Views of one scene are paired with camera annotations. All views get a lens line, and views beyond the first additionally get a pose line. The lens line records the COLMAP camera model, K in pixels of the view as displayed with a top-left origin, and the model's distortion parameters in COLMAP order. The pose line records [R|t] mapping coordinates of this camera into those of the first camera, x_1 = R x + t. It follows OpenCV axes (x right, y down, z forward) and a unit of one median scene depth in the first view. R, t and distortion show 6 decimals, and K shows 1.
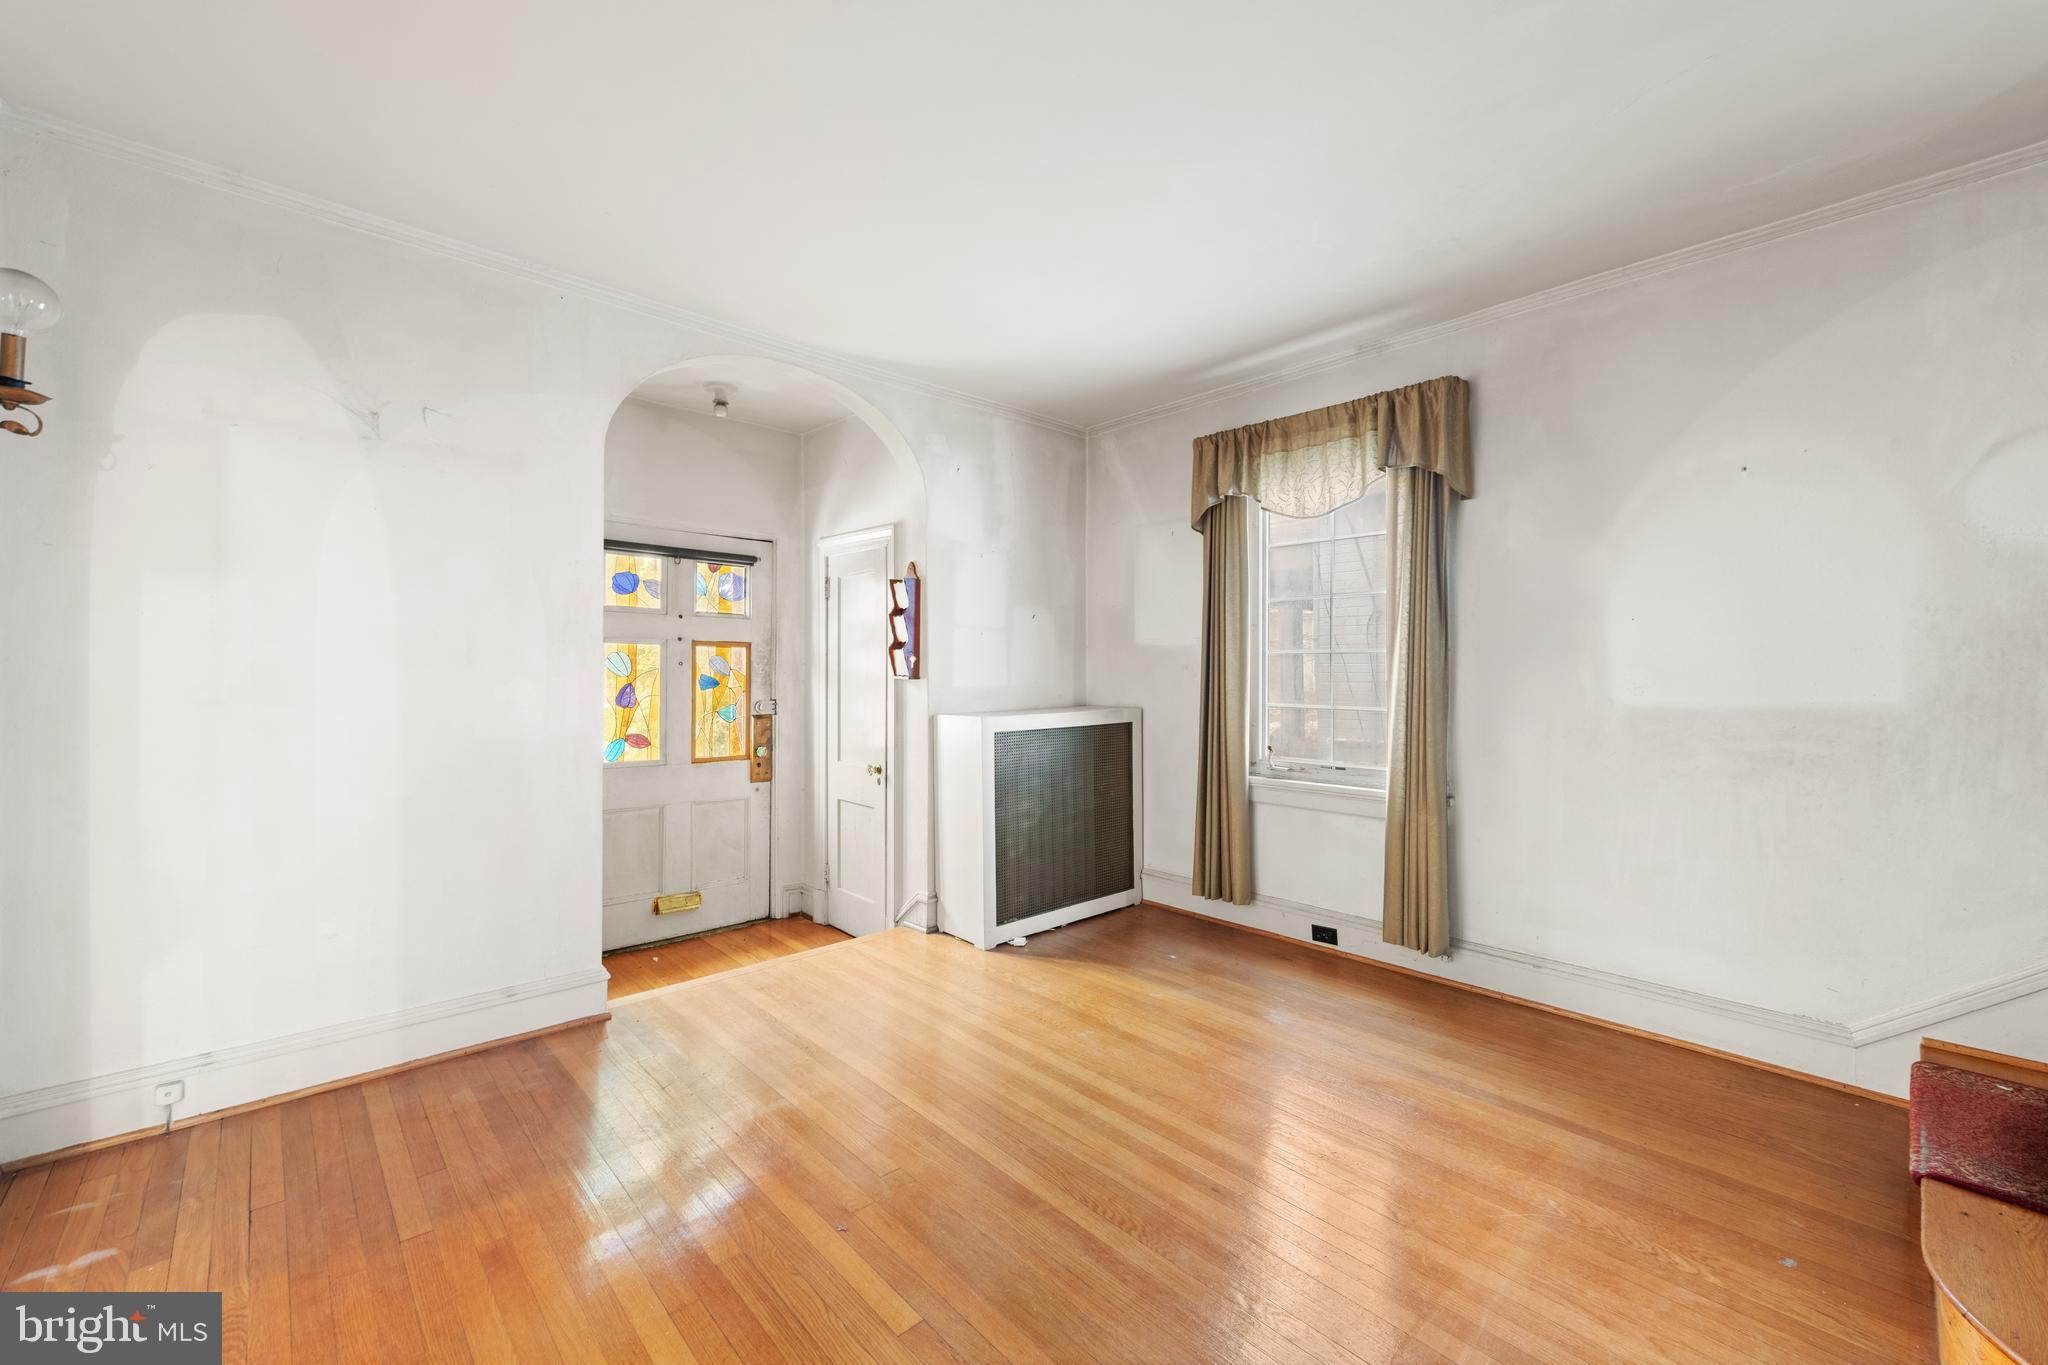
lens RADIAL K [[826.0, 0, 1021.4], [0, 826.0, 674.6], [0, 0, 1]] dist [-0.000405, -0.000161]
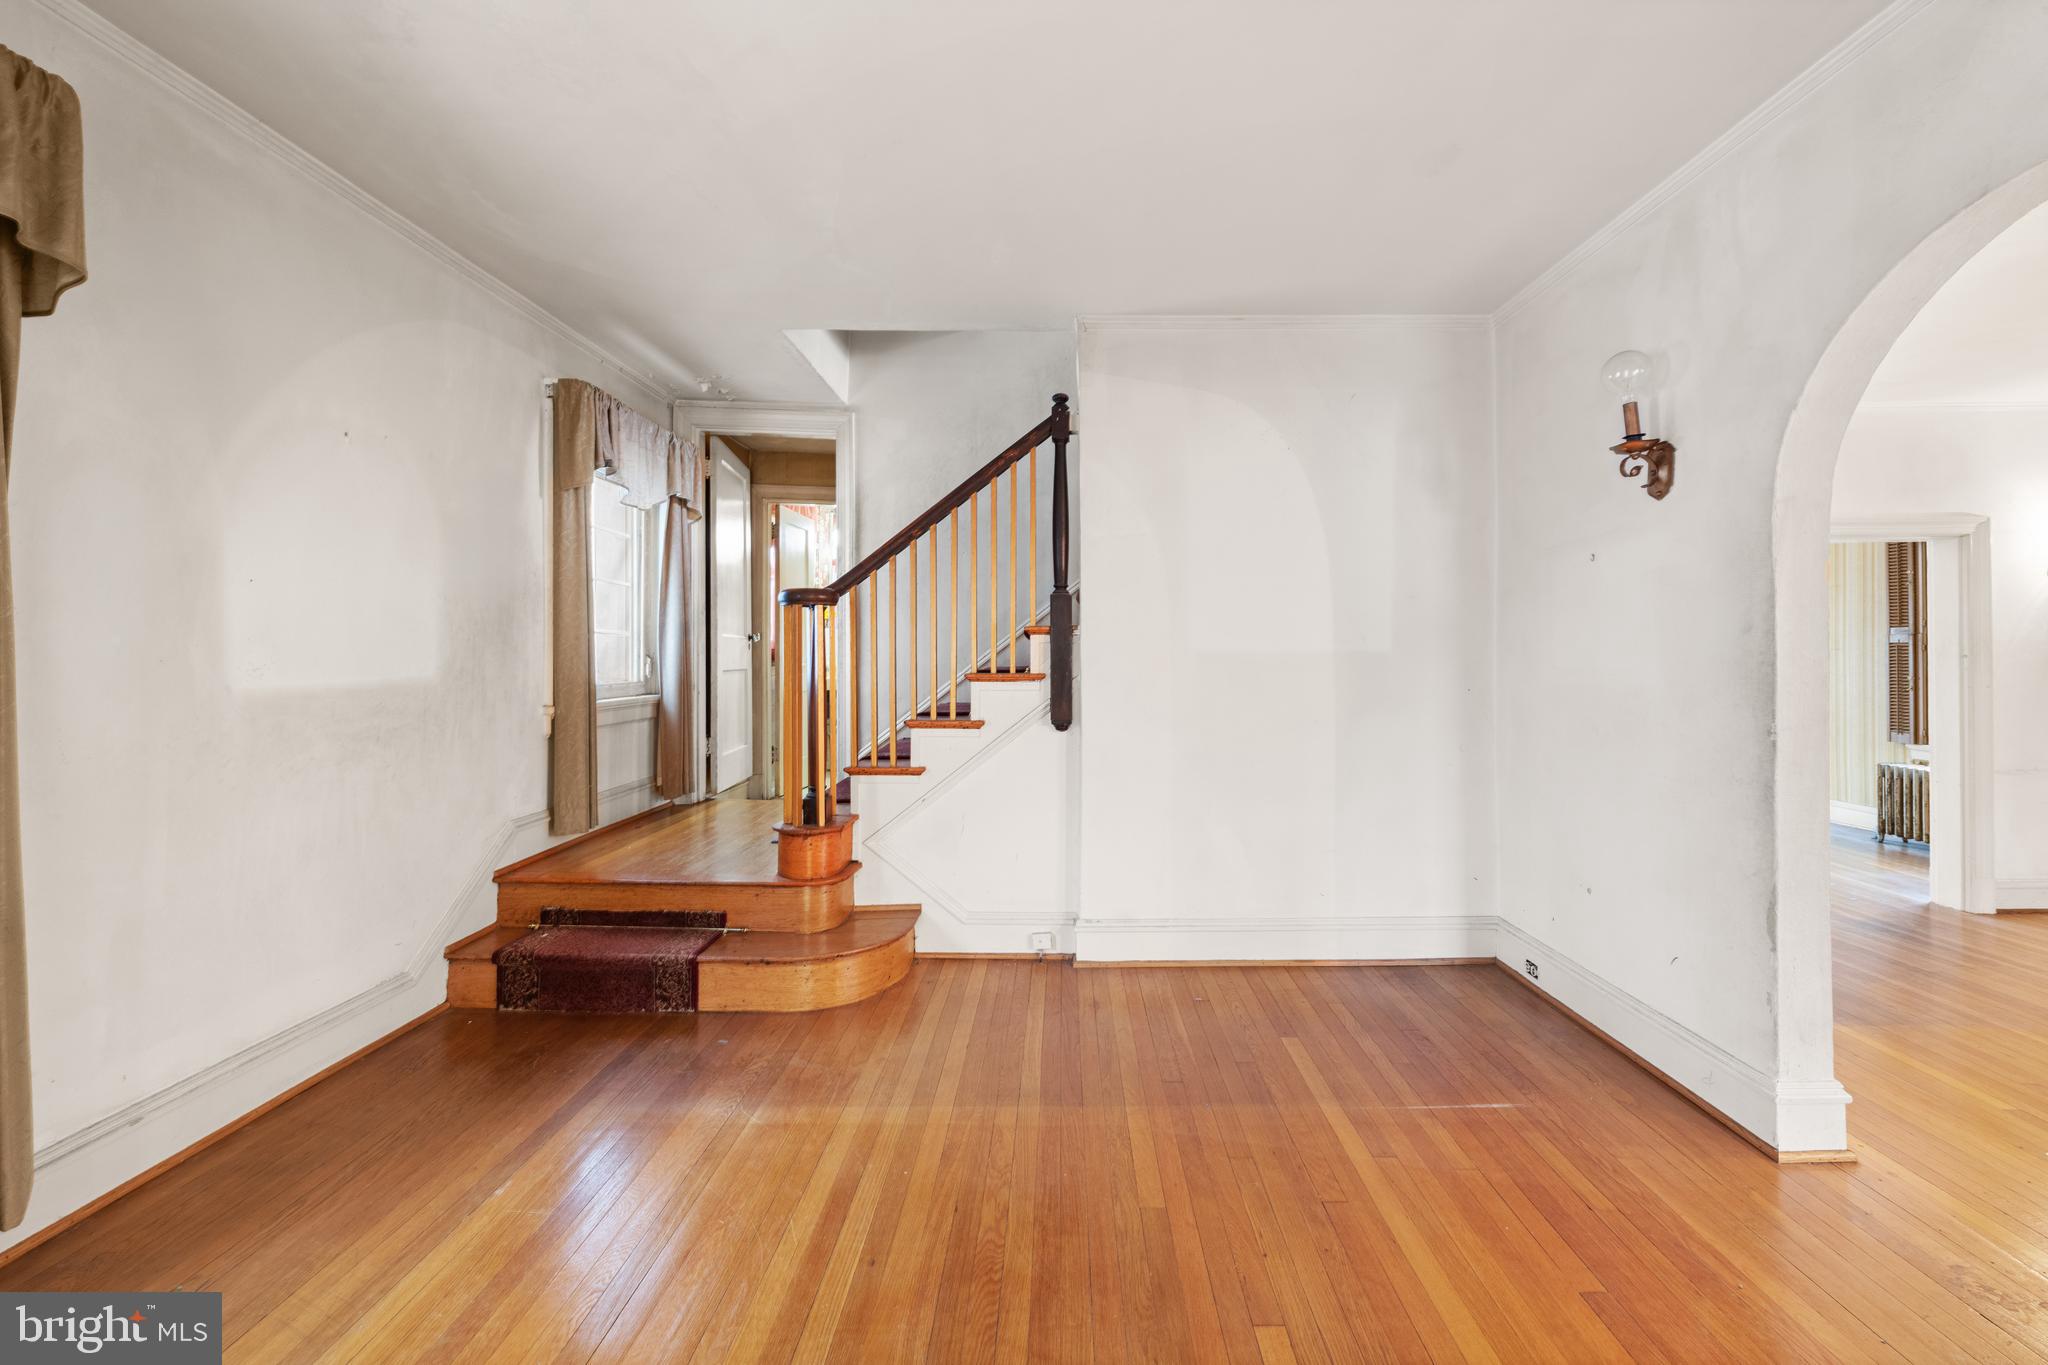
lens RADIAL K [[826.0, 0, 1068.6], [0, 826.0, 651.2], [0, 0, 1]] dist [-0.000405, -0.000161]
pose [[-0.752885, -0.003408, 0.658143, -0.379848], [-0.002175, 0.999994, 0.002690, -0.006492], [-0.658148, 0.000593, -0.752888, 1.204829]]
